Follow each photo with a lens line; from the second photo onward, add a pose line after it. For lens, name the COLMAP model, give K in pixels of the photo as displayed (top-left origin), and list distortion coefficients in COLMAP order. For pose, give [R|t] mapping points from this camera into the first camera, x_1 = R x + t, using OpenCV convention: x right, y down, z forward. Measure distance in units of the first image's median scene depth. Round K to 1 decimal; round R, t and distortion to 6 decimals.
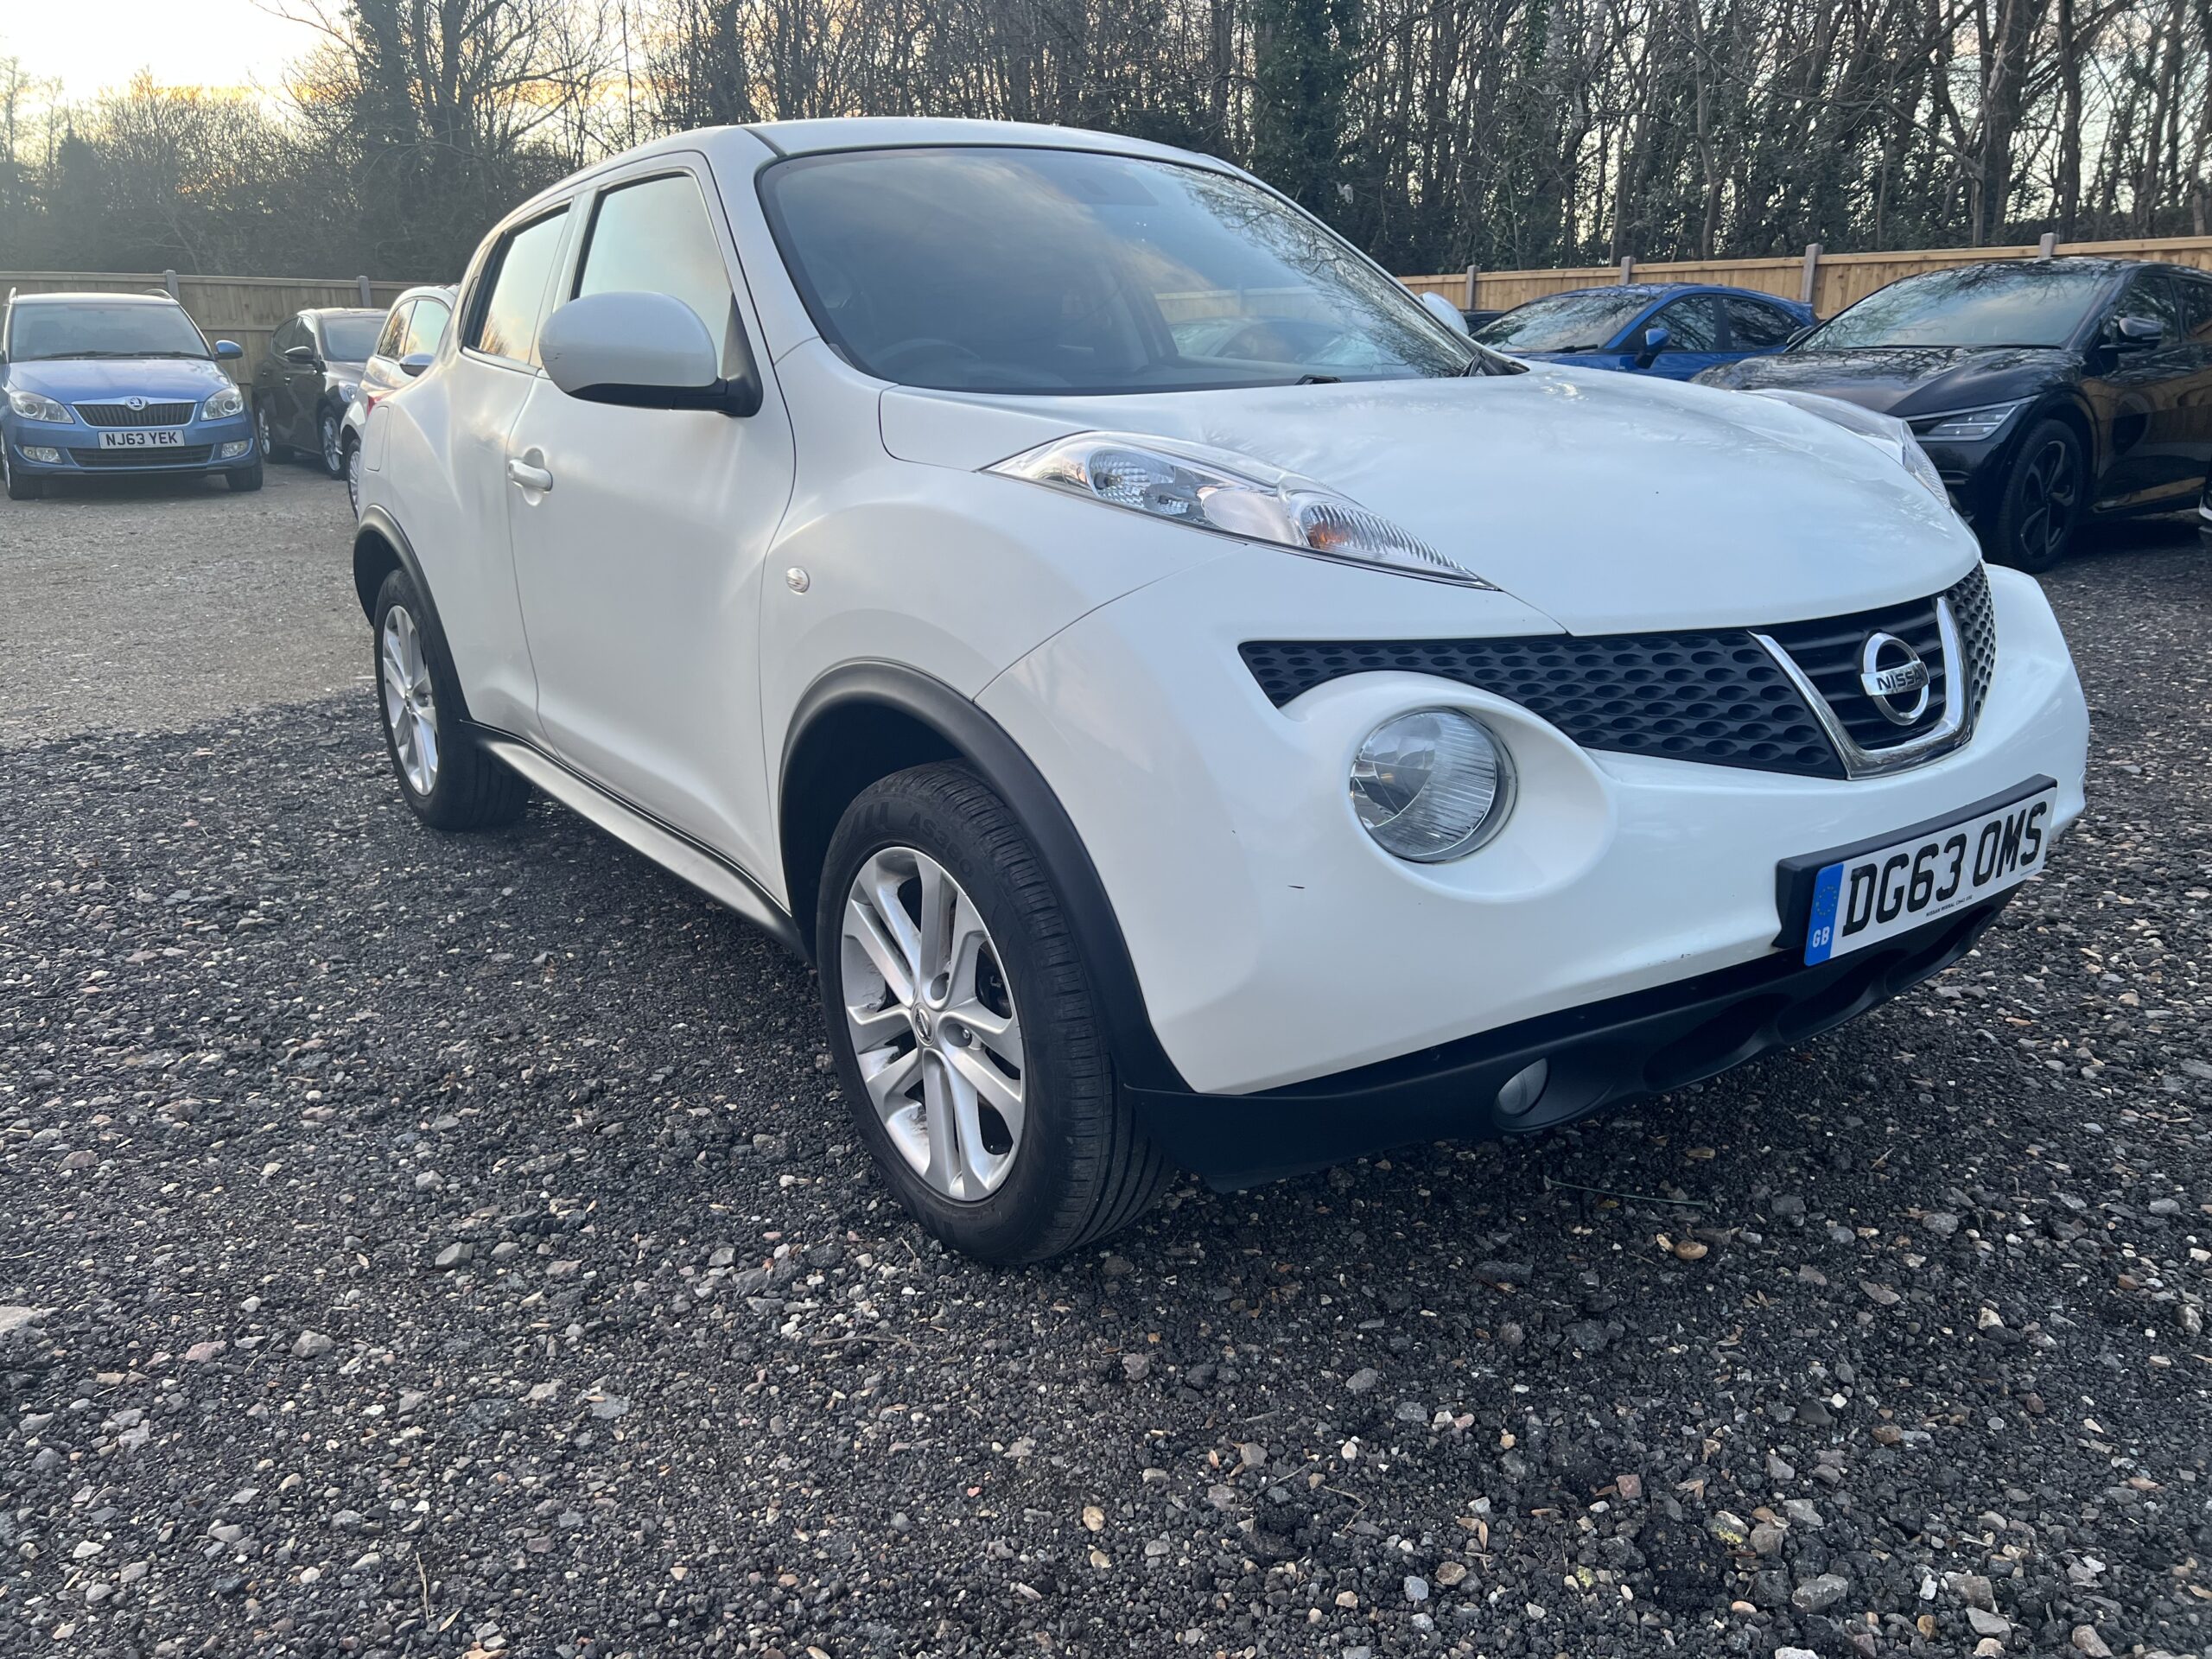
lens RADIAL K [[1625.1, 0, 1106.0], [0, 1625.1, 829.5], [0, 0, 1]] dist [0.081815, -0.089351]
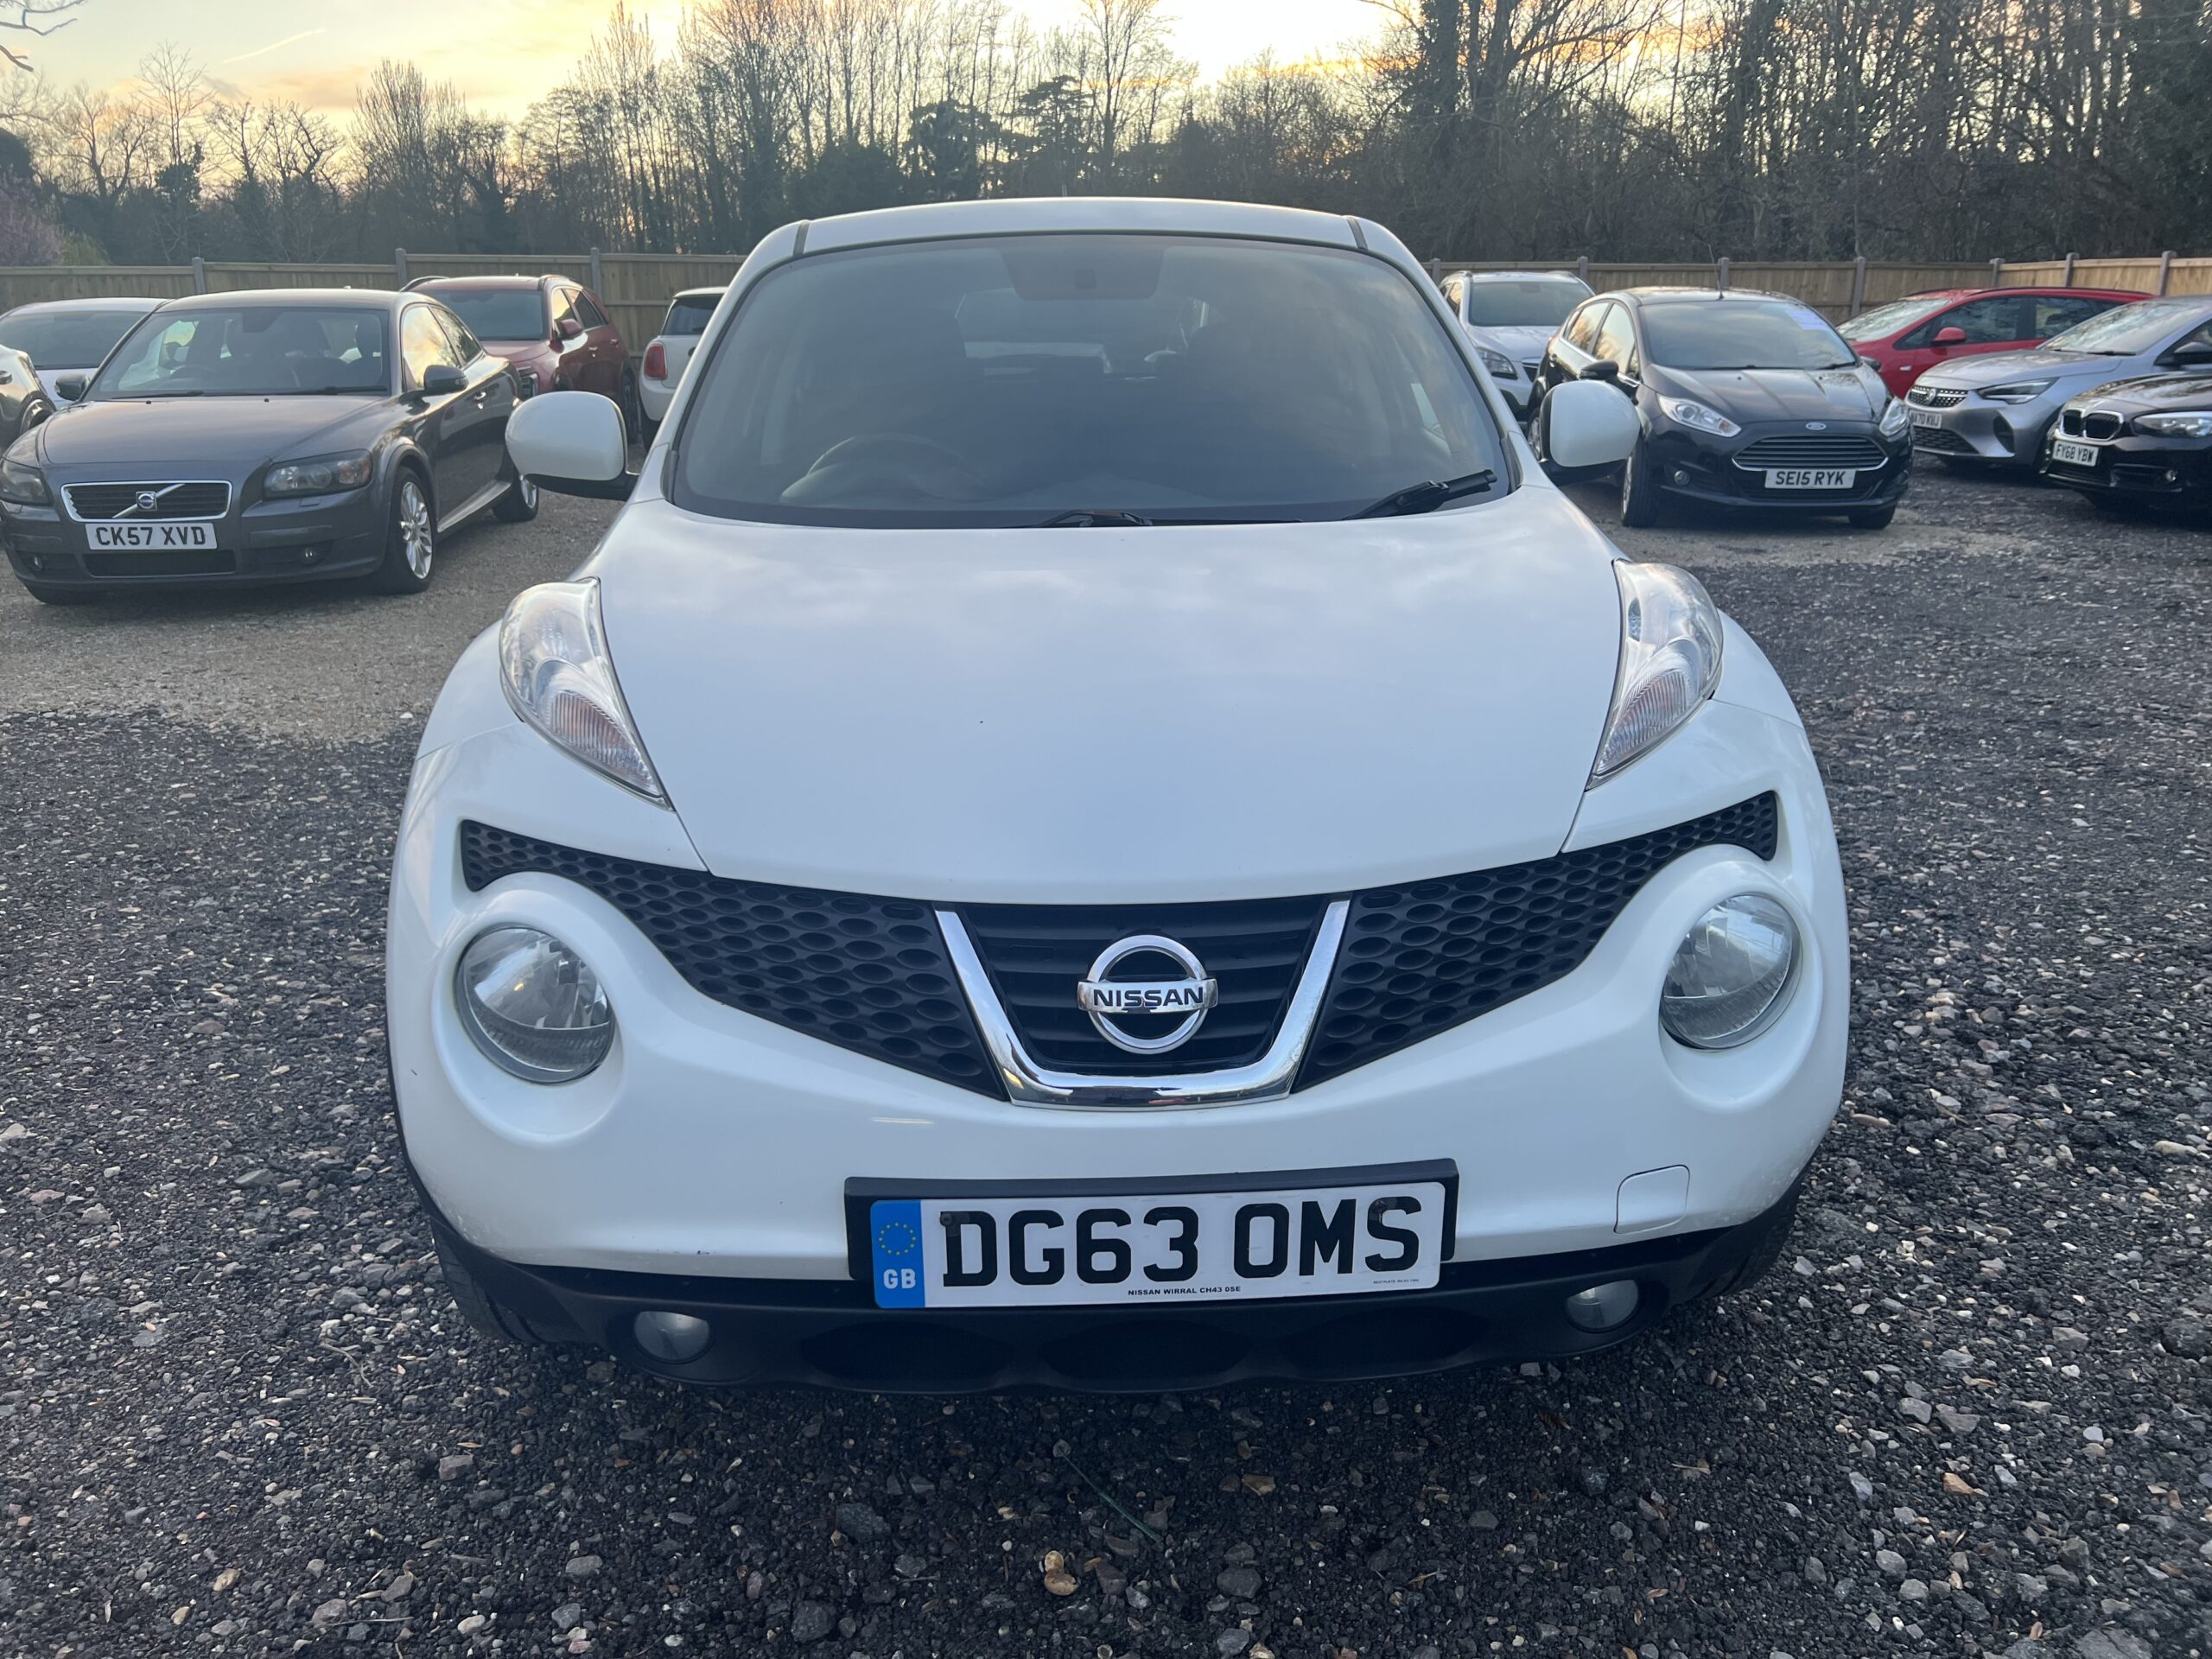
lens RADIAL K [[1625.1, 0, 1106.0], [0, 1625.1, 829.5], [0, 0, 1]] dist [0.081815, -0.089351]
pose [[0.833981, 0.177905, -0.522326, 0.895513], [-0.164302, 0.983726, 0.072723, -0.234336], [0.526764, 0.025169, 0.849639, 0.322562]]
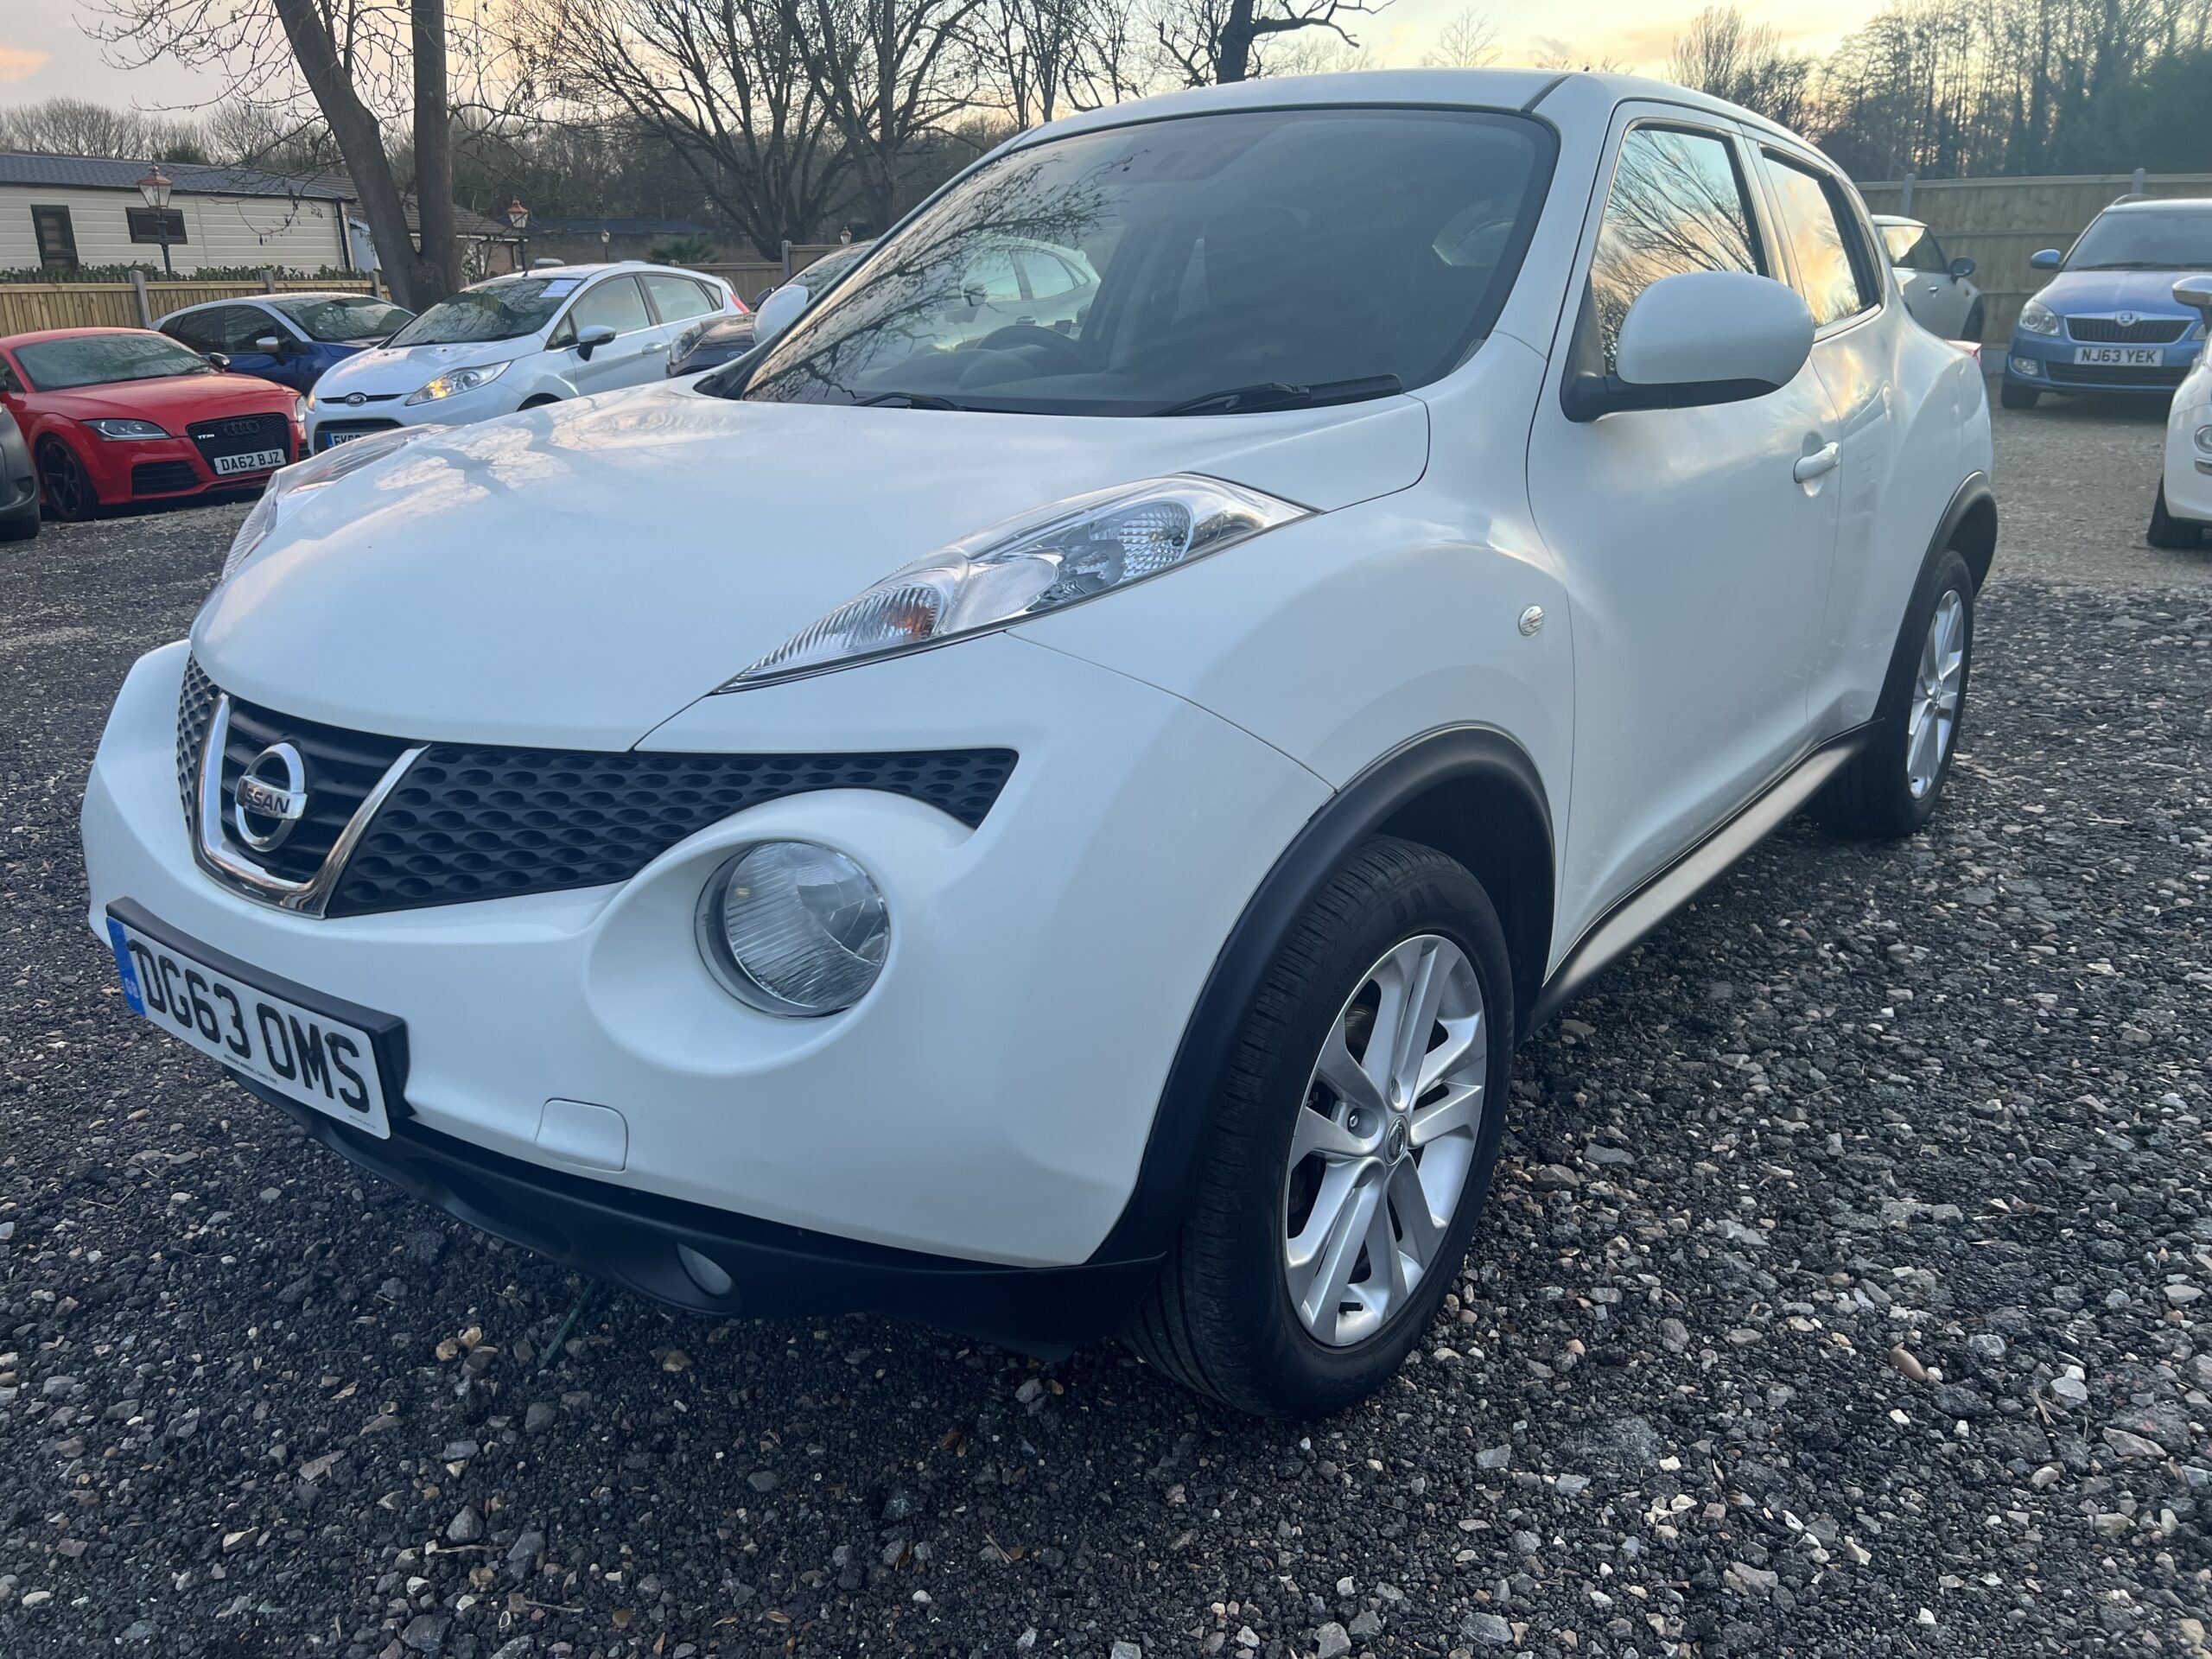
lens RADIAL K [[1625.1, 0, 1106.0], [0, 1625.1, 829.5], [0, 0, 1]] dist [0.081815, -0.089351]
pose [[0.284154, 0.321058, -0.903426, 1.449105], [-0.261719, 0.932456, 0.249056, -0.423413], [0.922366, 0.165673, 0.348988, 1.148306]]
